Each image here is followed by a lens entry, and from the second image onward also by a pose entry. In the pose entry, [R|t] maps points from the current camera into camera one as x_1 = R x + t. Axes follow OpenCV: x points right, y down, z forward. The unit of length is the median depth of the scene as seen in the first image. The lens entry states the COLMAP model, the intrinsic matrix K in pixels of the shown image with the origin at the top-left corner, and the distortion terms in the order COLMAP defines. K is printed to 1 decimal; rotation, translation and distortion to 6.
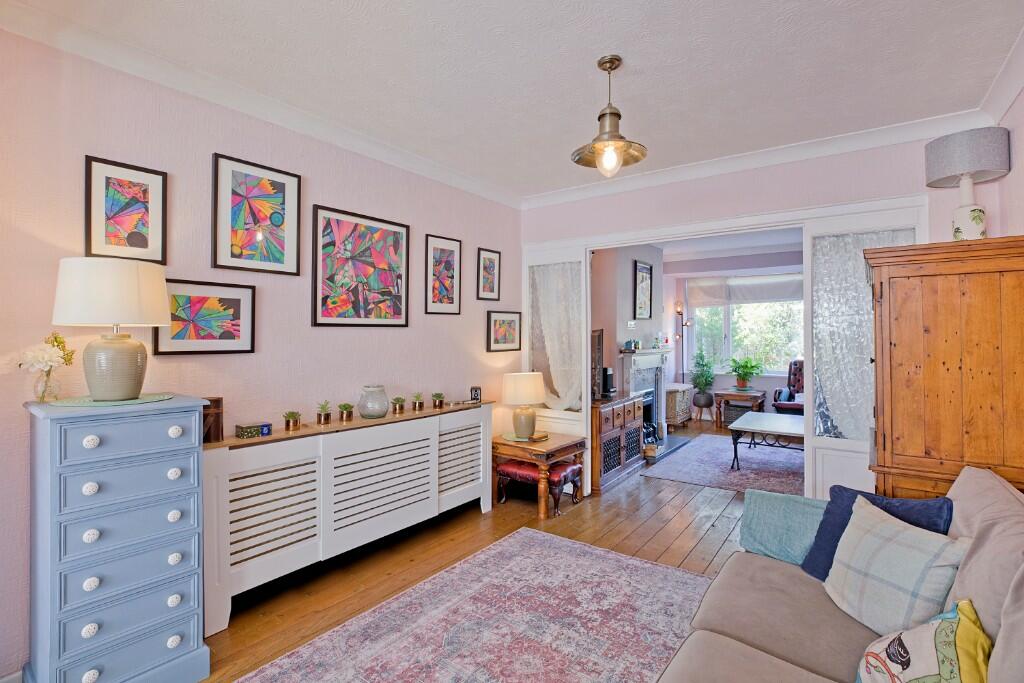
lens RADIAL K [[484.4, 0, 512.0], [0, 484.4, 341.5], [0, 0, 1]] dist [-0.025022, -0.000214]
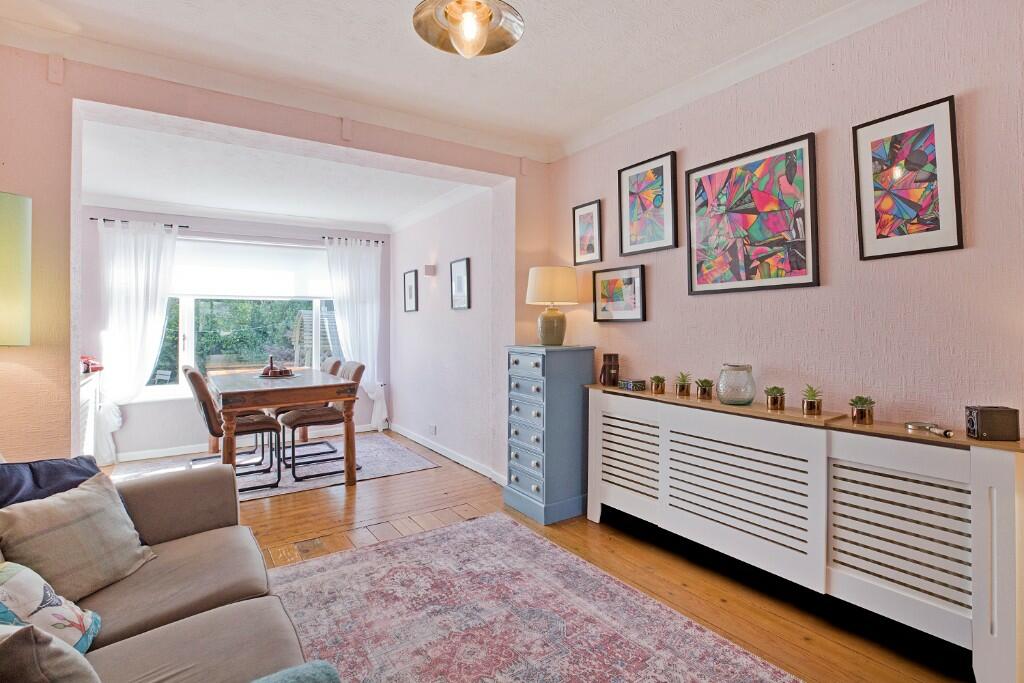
lens RADIAL K [[490.8, 0, 515.1], [0, 490.8, 311.0], [0, 0, 1]] dist [-0.001855, -0.000343]
pose [[-0.304528, -0.009618, -0.952455, 0.602415], [0.010401, 0.999856, -0.013422, 0.010009], [0.952447, -0.013994, -0.304384, 0.897554]]
